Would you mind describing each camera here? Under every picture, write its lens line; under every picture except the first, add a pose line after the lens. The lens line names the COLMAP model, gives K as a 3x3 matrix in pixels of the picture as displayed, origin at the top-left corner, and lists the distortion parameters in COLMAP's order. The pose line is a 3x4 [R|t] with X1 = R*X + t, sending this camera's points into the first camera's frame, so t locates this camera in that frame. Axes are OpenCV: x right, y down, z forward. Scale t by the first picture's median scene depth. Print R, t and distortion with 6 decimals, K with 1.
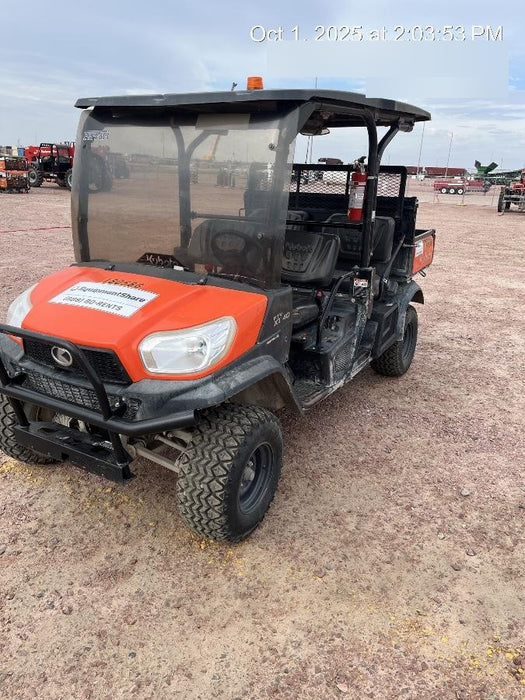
lens RADIAL K [[500.3, 0, 264.6], [0, 500.3, 348.5], [0, 0, 1]] dist [0.052683, 0.000880]
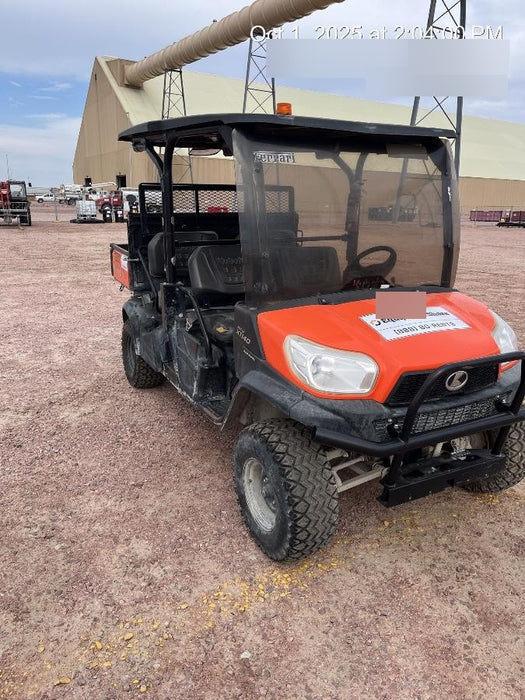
lens RADIAL K [[500.3, 0, 270.7], [0, 500.3, 348.8], [0, 0, 1]] dist [0.052683, 0.000880]
pose [[0.557553, -0.254089, 0.790299, -1.237163], [0.269054, 0.955928, 0.117524, -0.235656], [-0.785331, 0.147107, 0.601345, 0.605929]]
